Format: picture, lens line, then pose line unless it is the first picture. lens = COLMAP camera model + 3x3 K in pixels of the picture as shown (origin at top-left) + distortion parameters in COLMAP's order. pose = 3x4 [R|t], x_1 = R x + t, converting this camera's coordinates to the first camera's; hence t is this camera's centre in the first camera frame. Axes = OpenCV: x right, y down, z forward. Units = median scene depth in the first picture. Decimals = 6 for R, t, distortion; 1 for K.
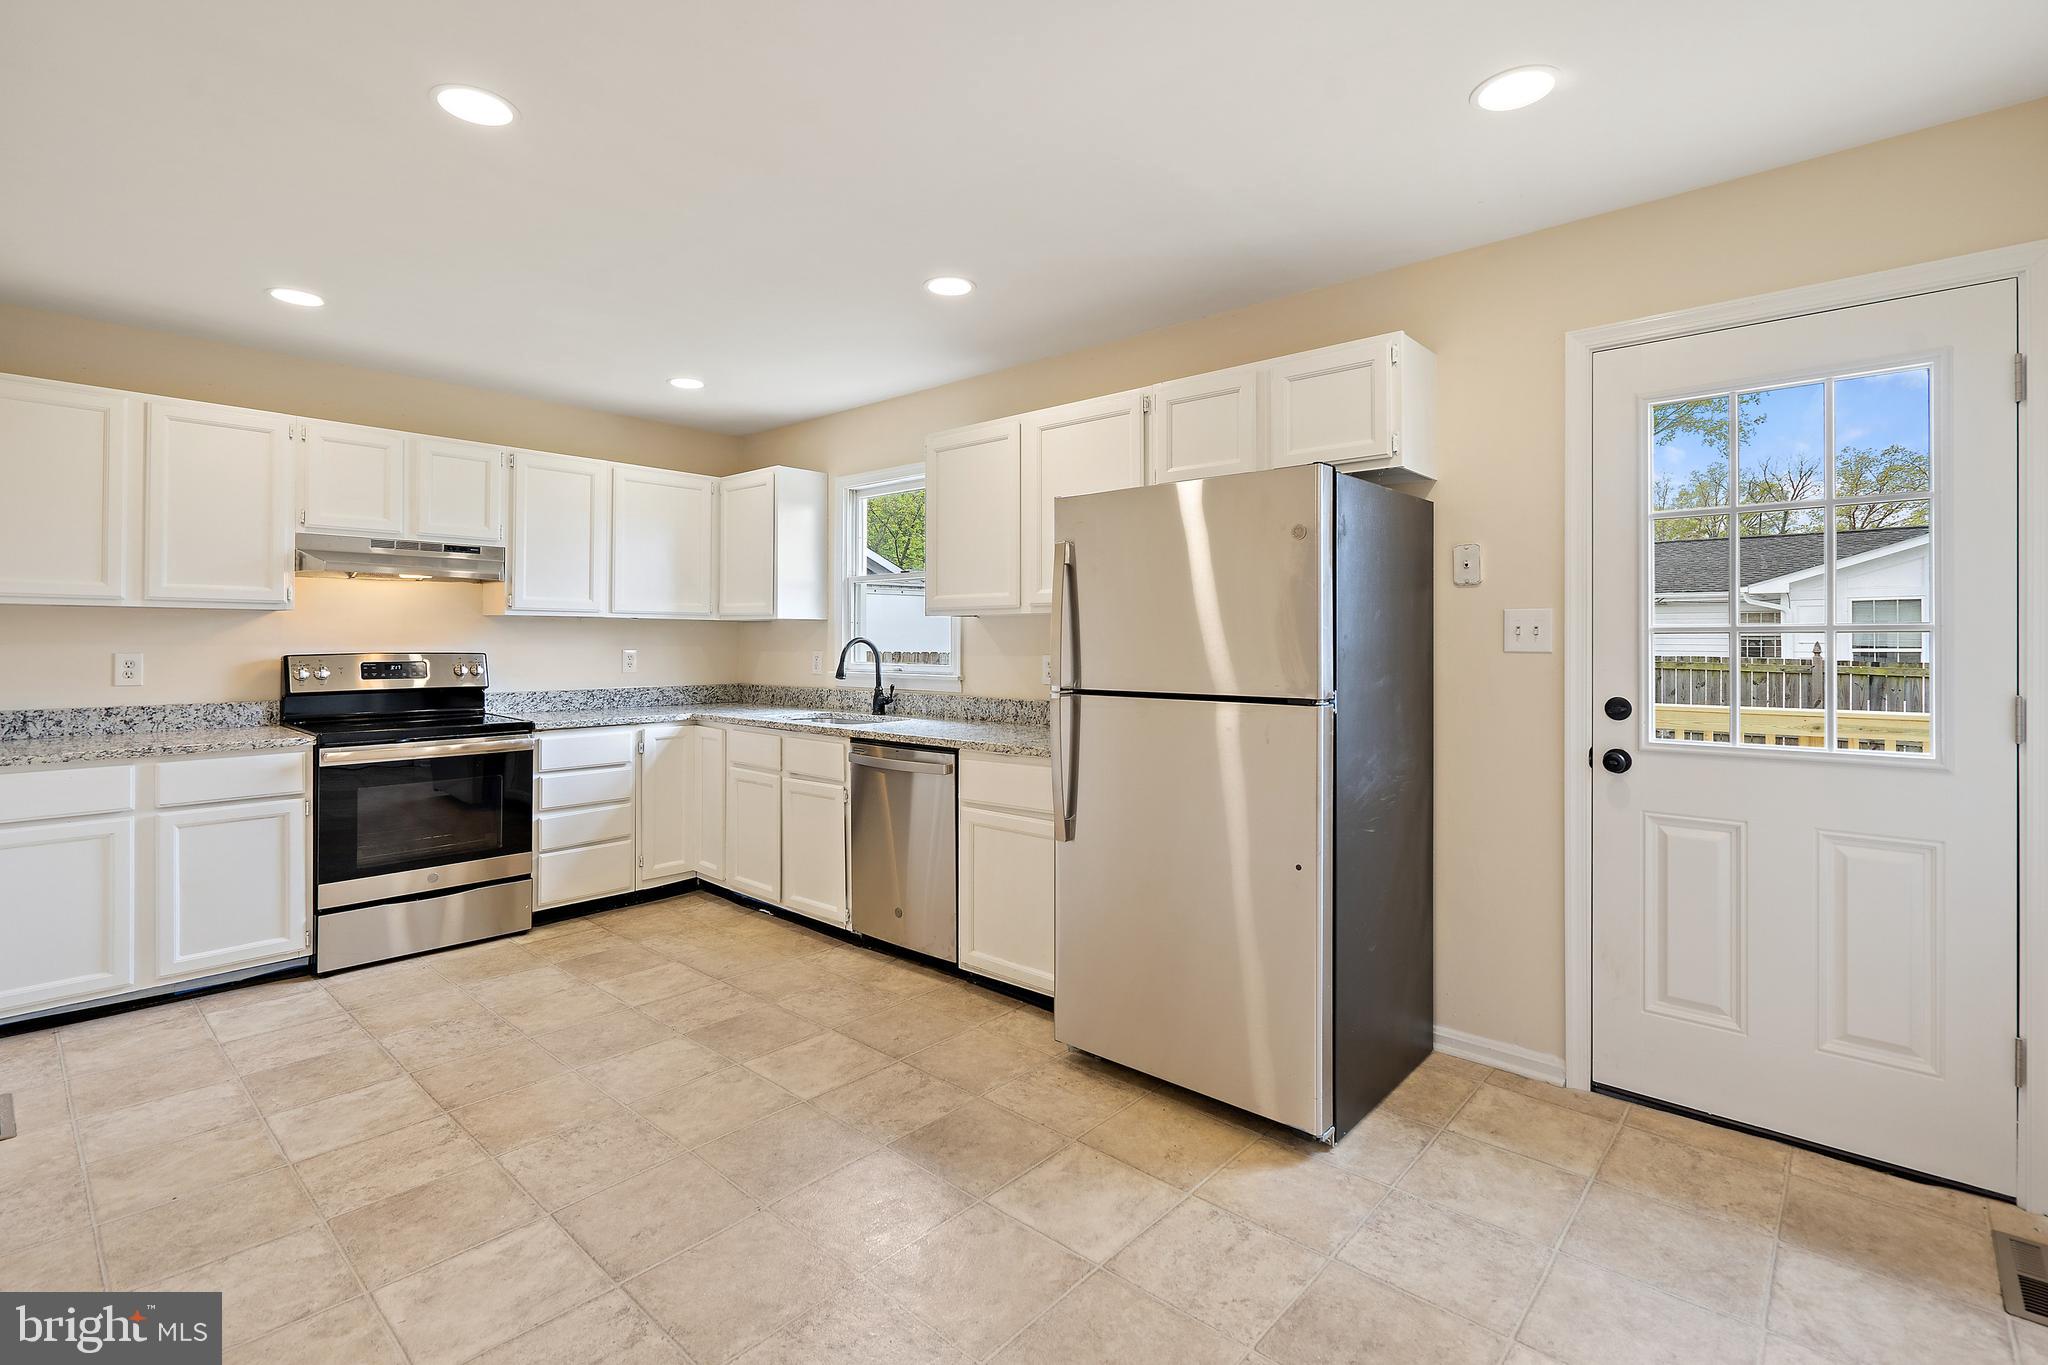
lens RADIAL K [[934.7, 0, 1013.1], [0, 934.7, 637.2], [0, 0, 1]] dist [-0.004460, 0.001268]
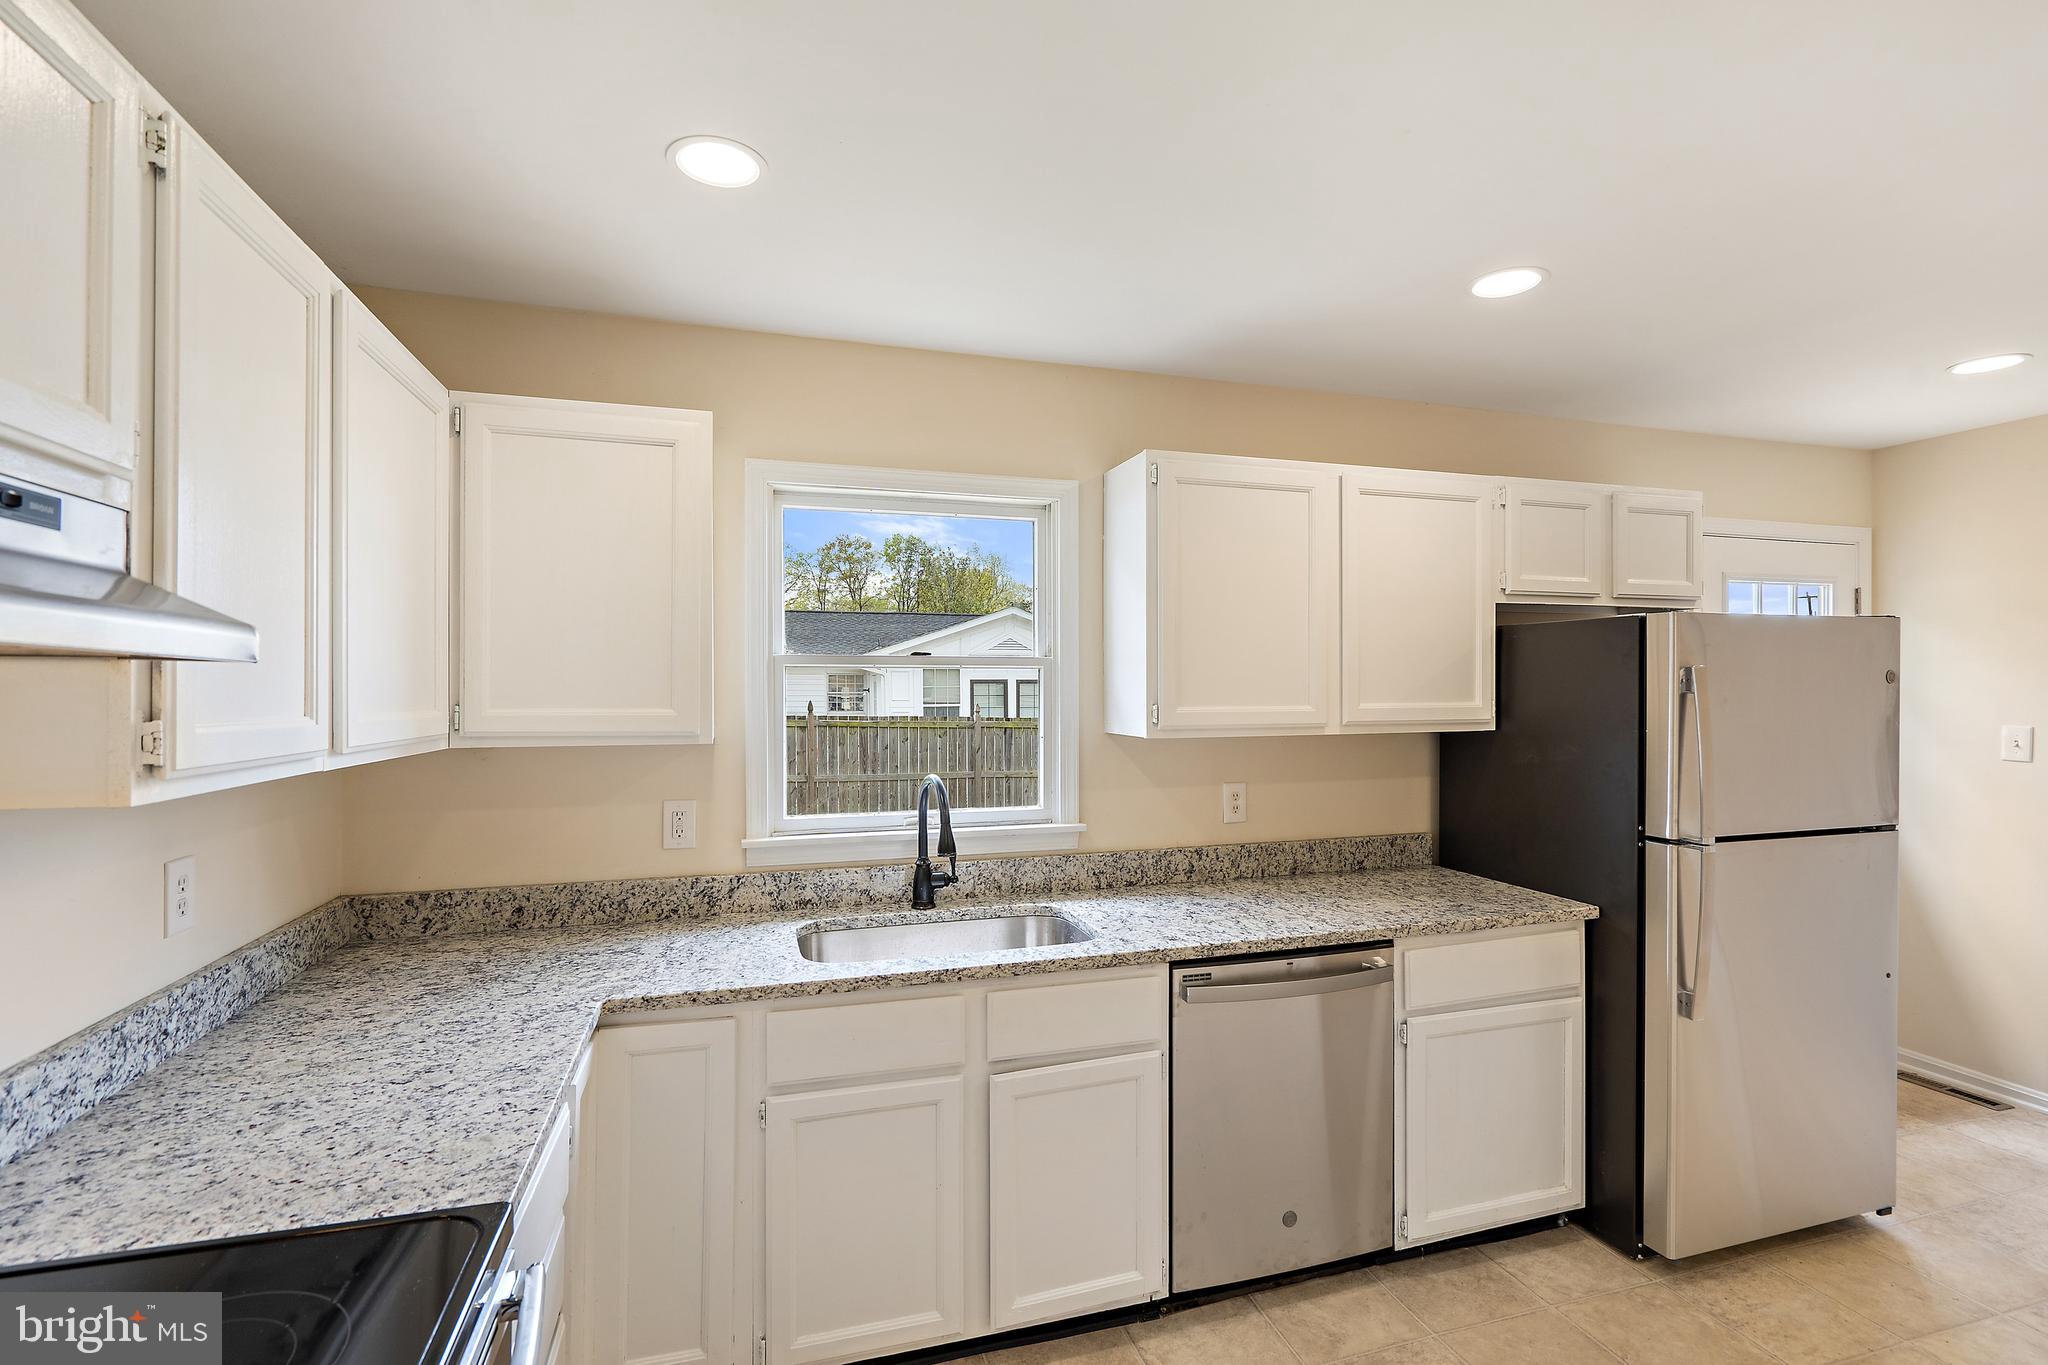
lens RADIAL K [[934.7, 0, 1011.2], [0, 934.7, 690.3], [0, 0, 1]] dist [-0.004460, 0.001268]
pose [[0.514393, -0.004303, 0.857544, -0.617260], [-0.001151, 0.999983, 0.005708, -0.052682], [-0.857554, -0.003923, 0.514379, 0.685927]]
